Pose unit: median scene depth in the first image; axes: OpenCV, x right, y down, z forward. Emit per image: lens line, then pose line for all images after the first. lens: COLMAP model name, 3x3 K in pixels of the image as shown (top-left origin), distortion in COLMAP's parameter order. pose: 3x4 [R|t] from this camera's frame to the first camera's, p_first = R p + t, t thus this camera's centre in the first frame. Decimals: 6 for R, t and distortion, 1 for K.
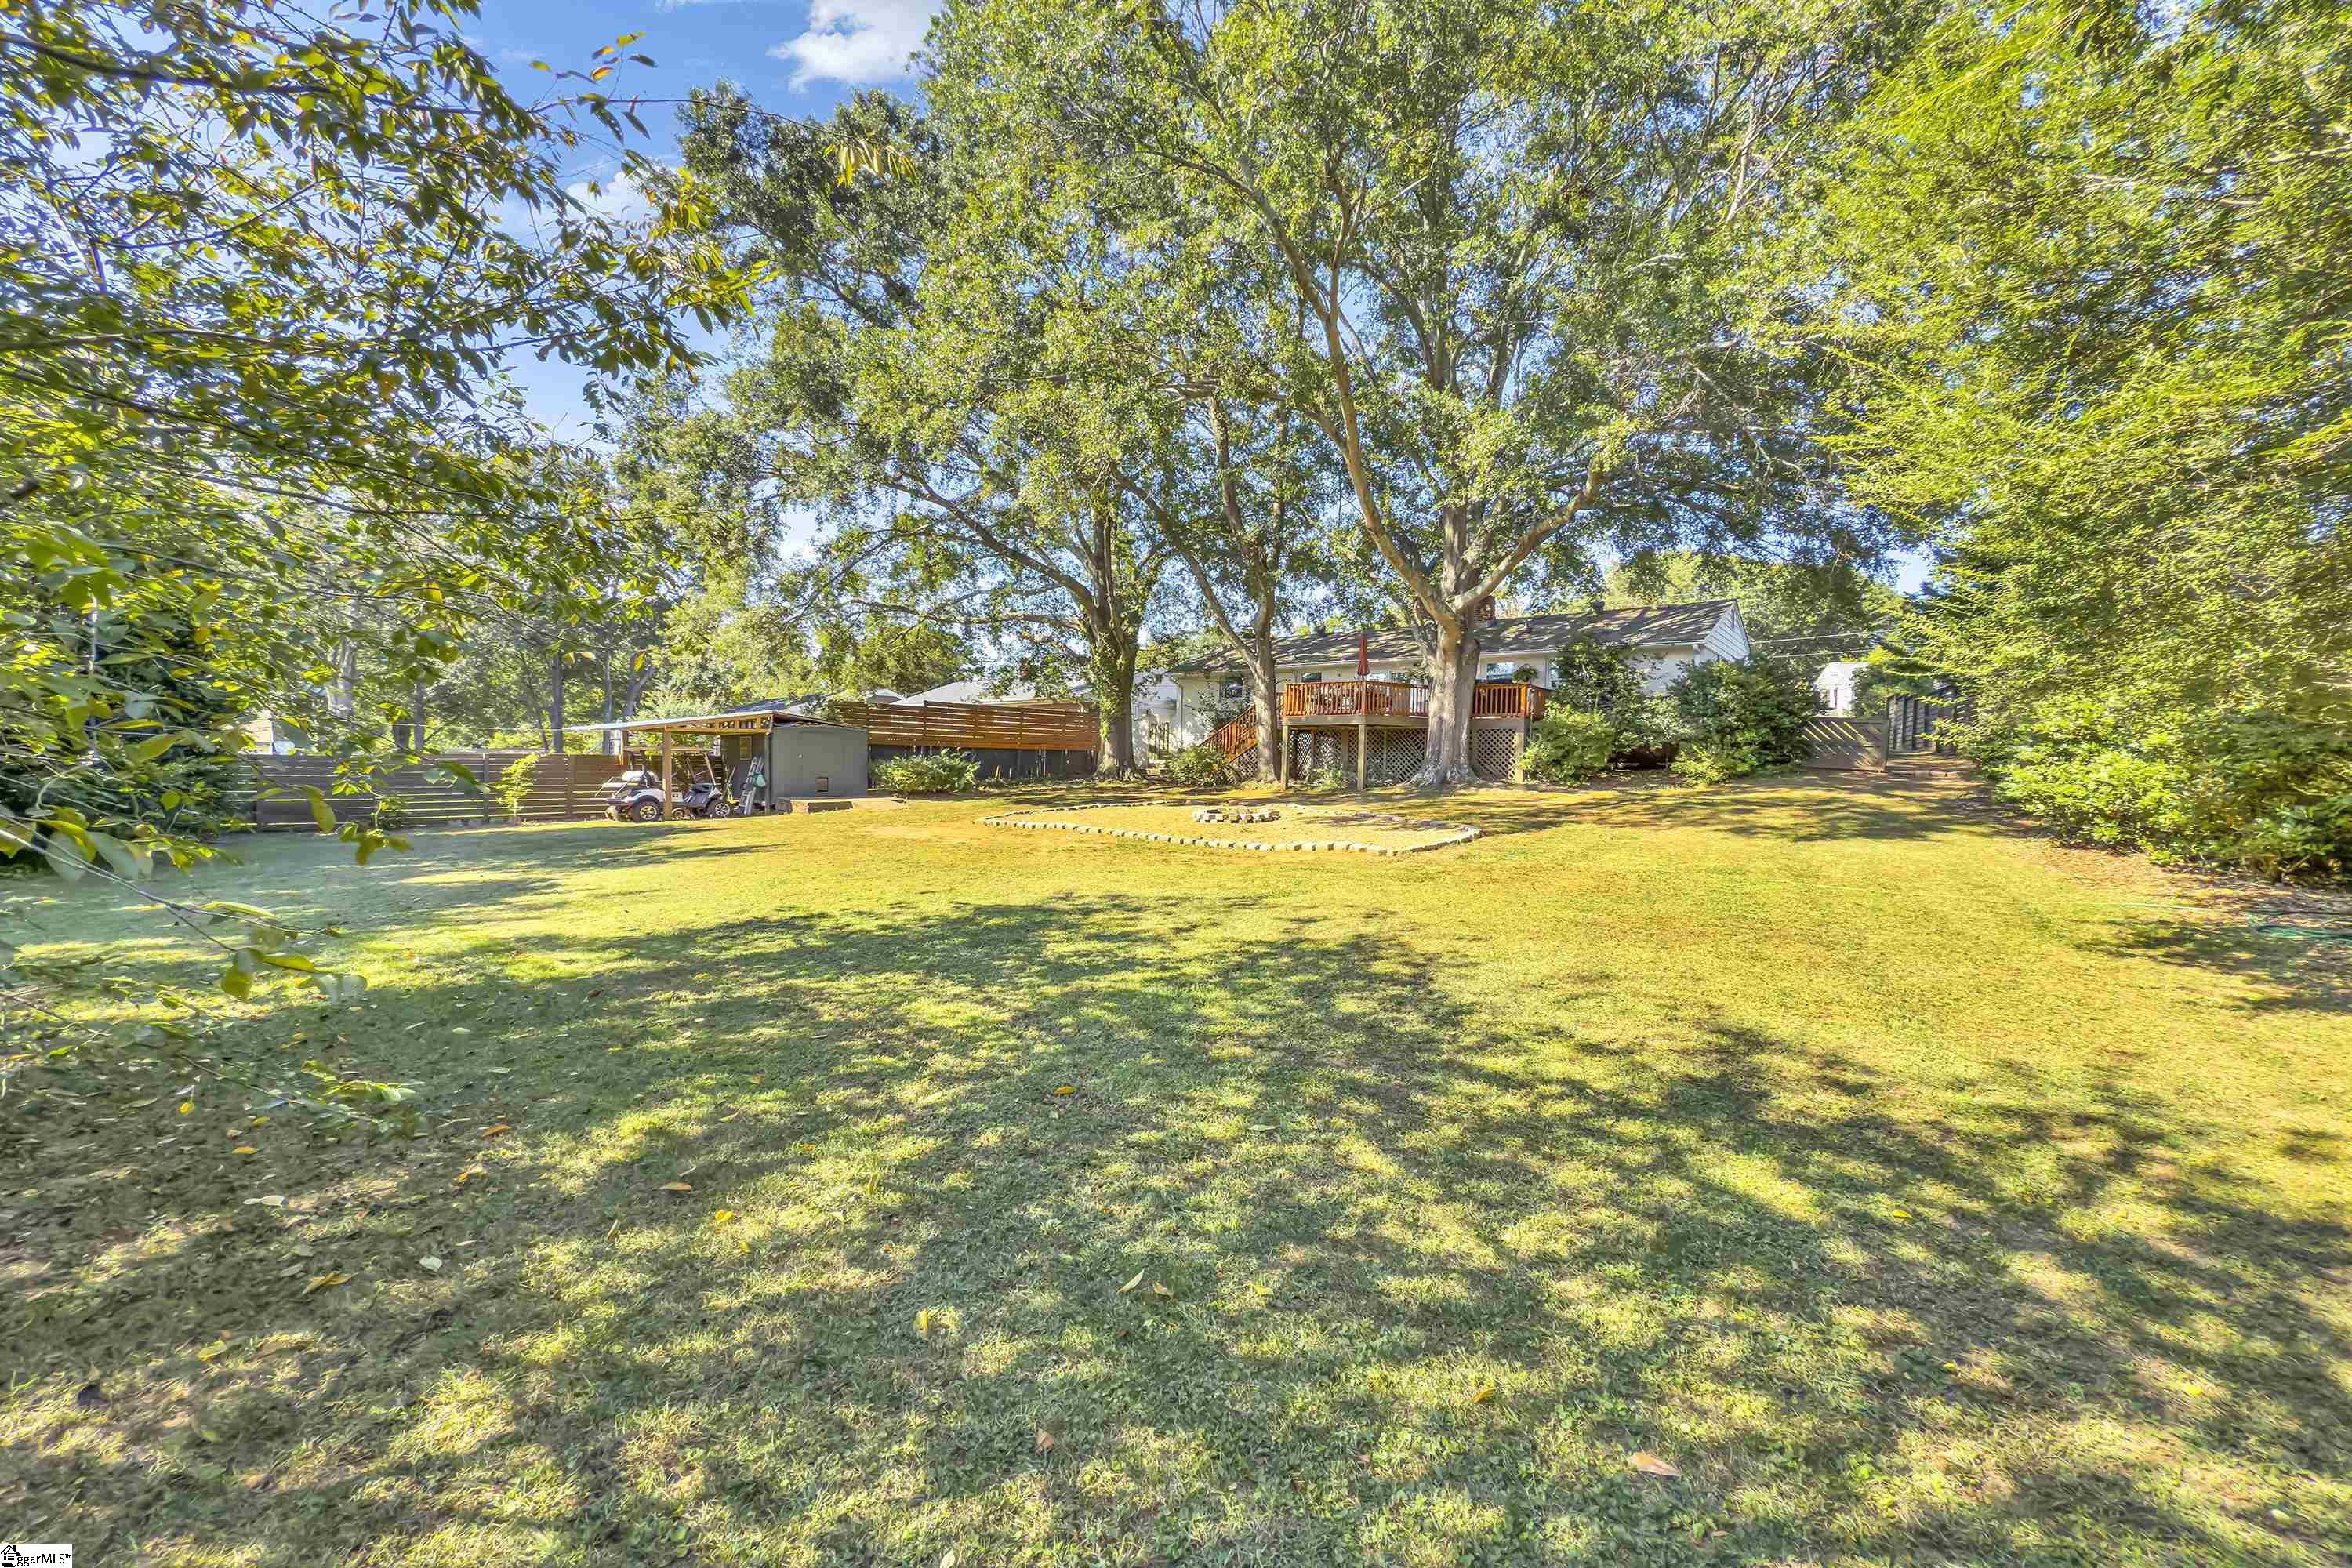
lens RADIAL K [[930.8, 0, 1174.9], [0, 930.8, 774.1], [0, 0, 1]] dist [0.000017, -0.000056]
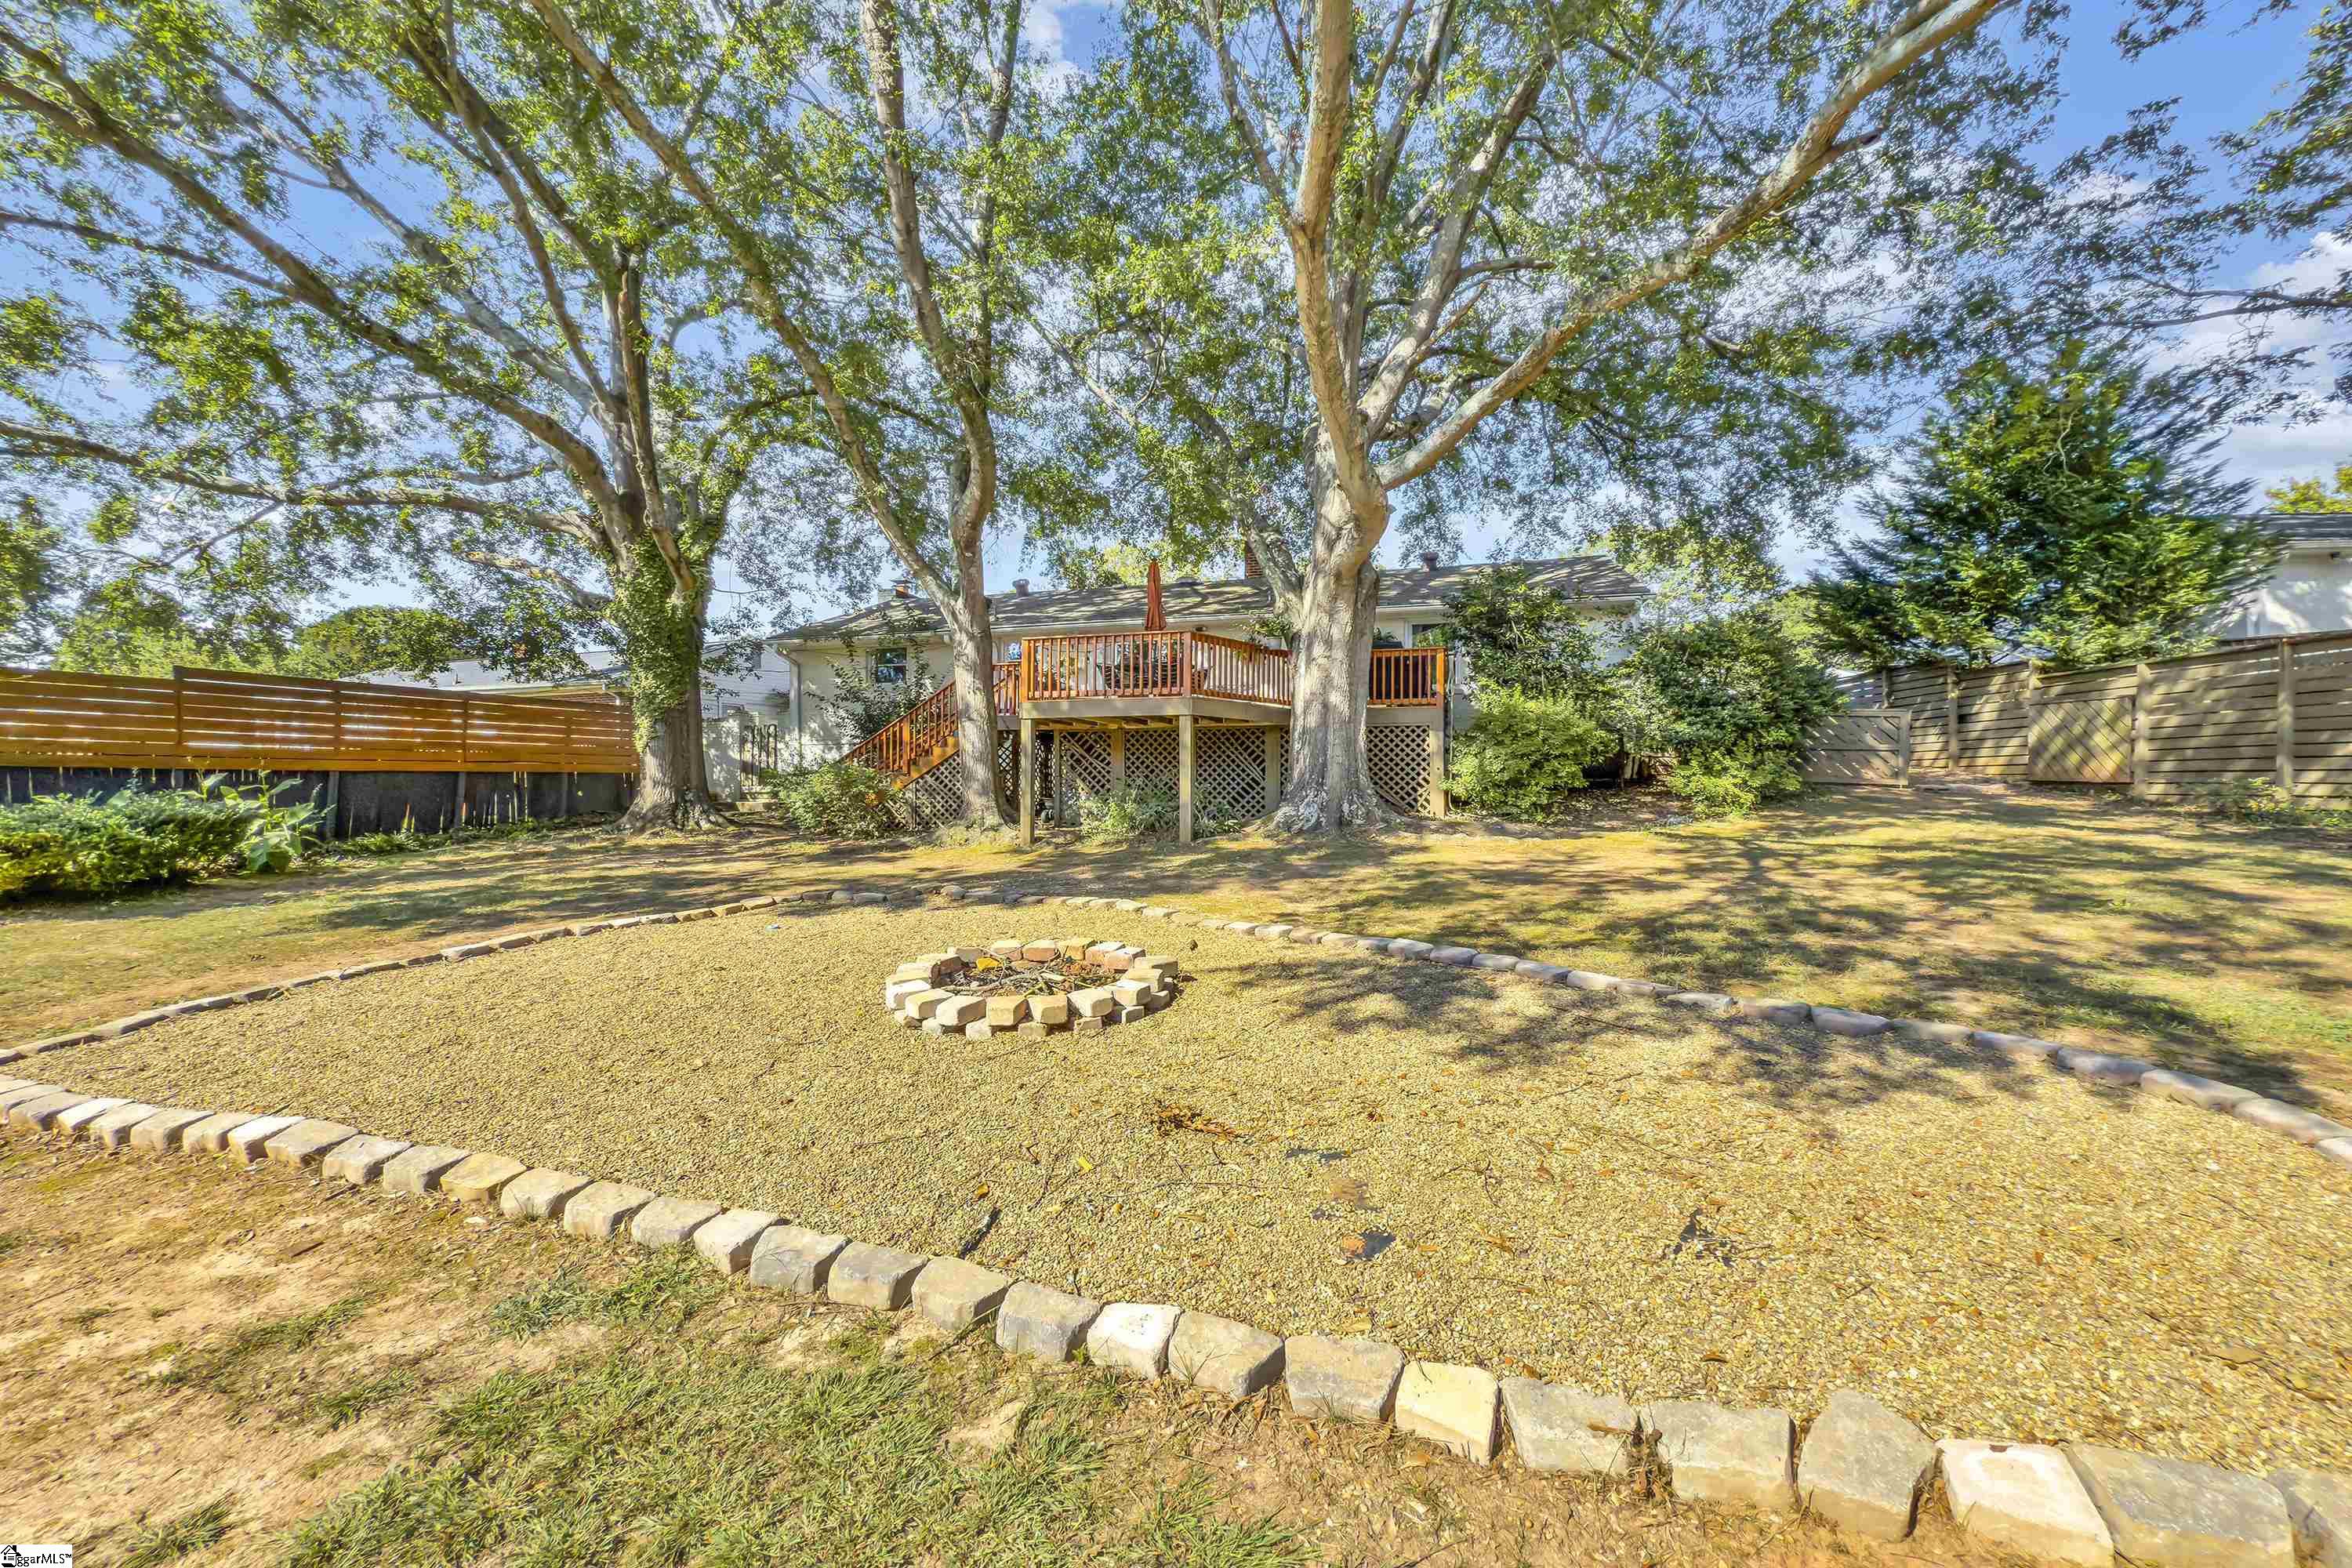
lens RADIAL K [[930.8, 0, 1174.7], [0, 930.8, 797.8], [0, 0, 1]] dist [0.000017, -0.000056]
pose [[0.920504, -0.026041, 0.389863, -0.006592], [0.022696, 0.999655, 0.013185, -0.012137], [-0.390073, -0.003288, 0.920778, 0.429456]]
